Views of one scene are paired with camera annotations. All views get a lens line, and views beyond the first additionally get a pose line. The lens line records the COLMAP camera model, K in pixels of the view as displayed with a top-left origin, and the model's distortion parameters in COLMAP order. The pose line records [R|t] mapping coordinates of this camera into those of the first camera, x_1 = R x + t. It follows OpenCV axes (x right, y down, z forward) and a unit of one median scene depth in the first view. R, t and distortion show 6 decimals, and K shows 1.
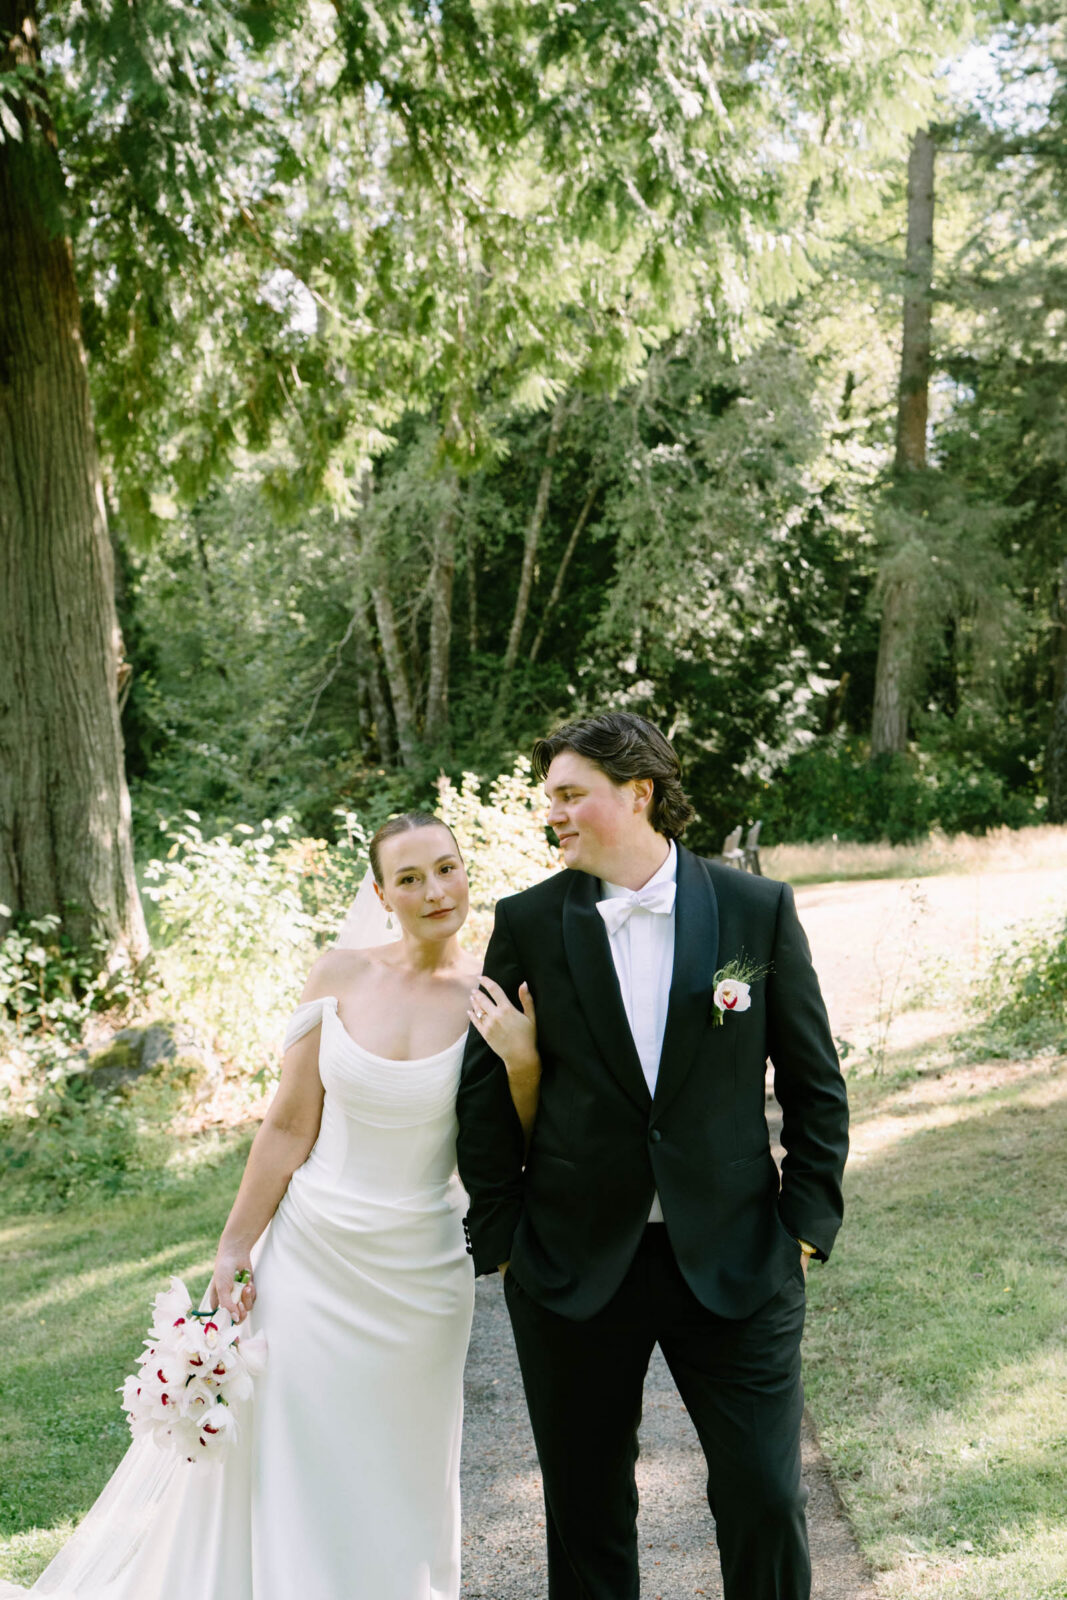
lens RADIAL K [[3518.8, 0, 533.5], [0, 3518.8, 800.0], [0, 0, 1]] dist [-0.023867, -0.128410]
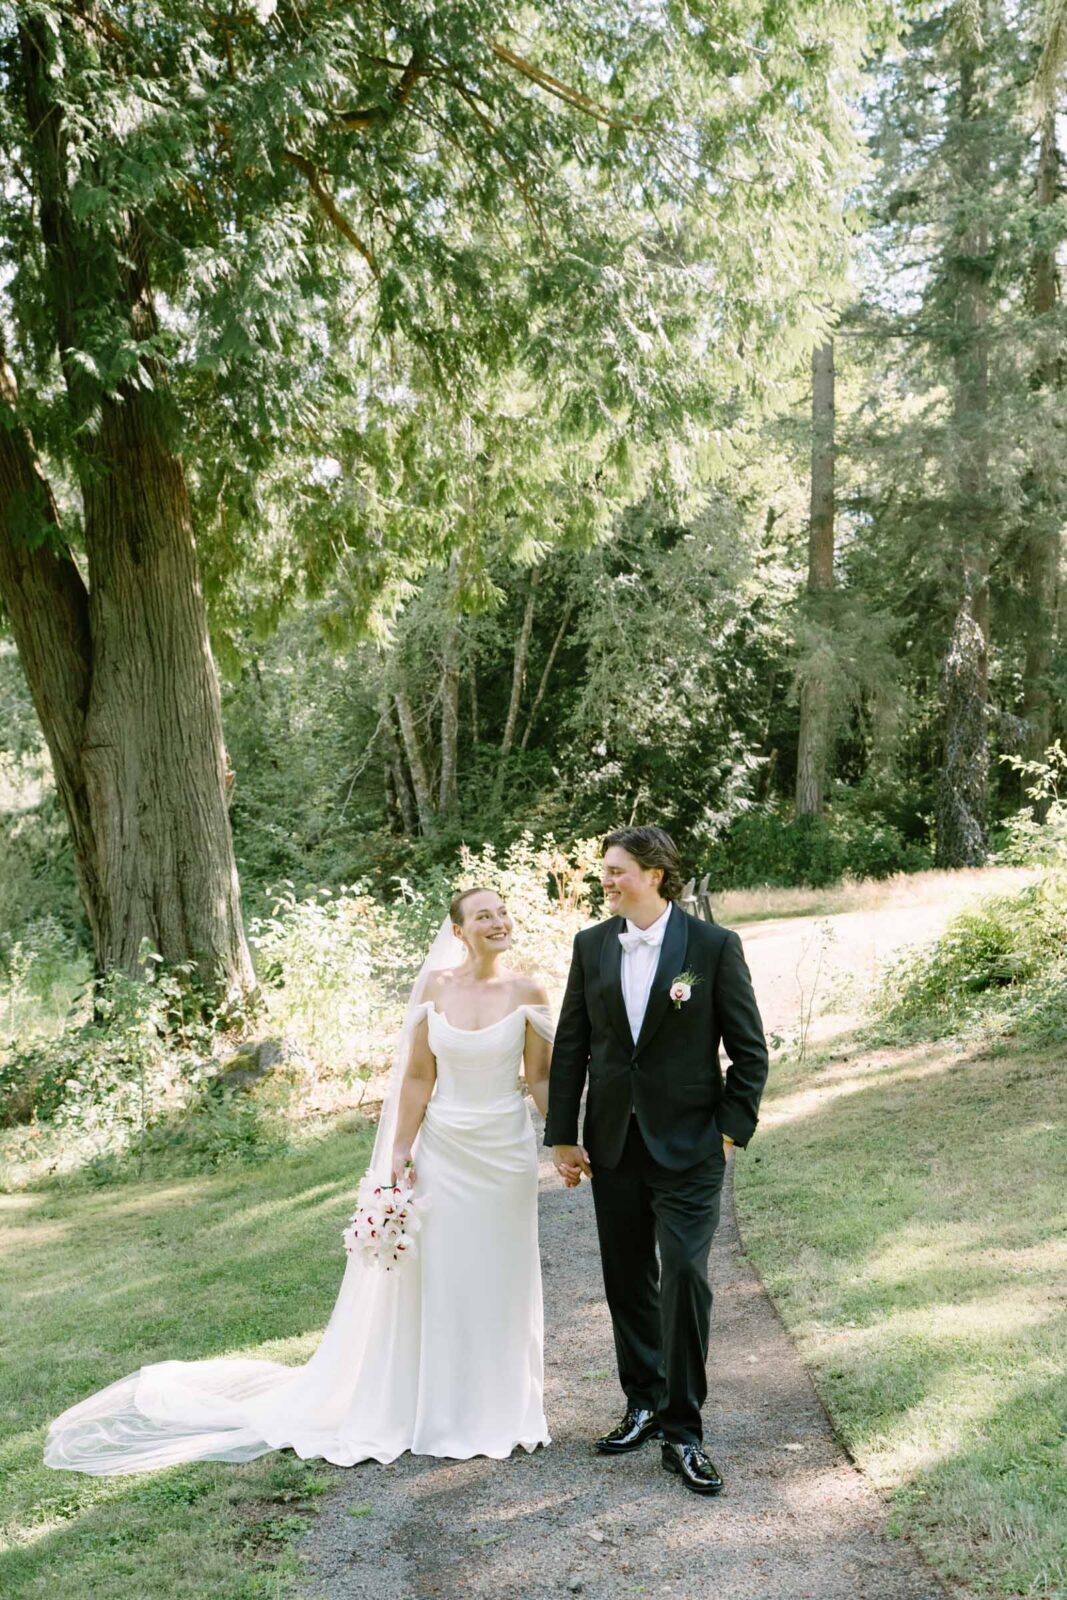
lens RADIAL K [[3518.8, 0, 533.5], [0, 3518.8, 800.0], [0, 0, 1]] dist [-0.023867, -0.128410]
pose [[0.999515, -0.026319, 0.016637, -0.021451], [0.026499, 0.999592, -0.010688, -0.009138], [-0.016349, 0.011124, 0.999804, -0.298058]]
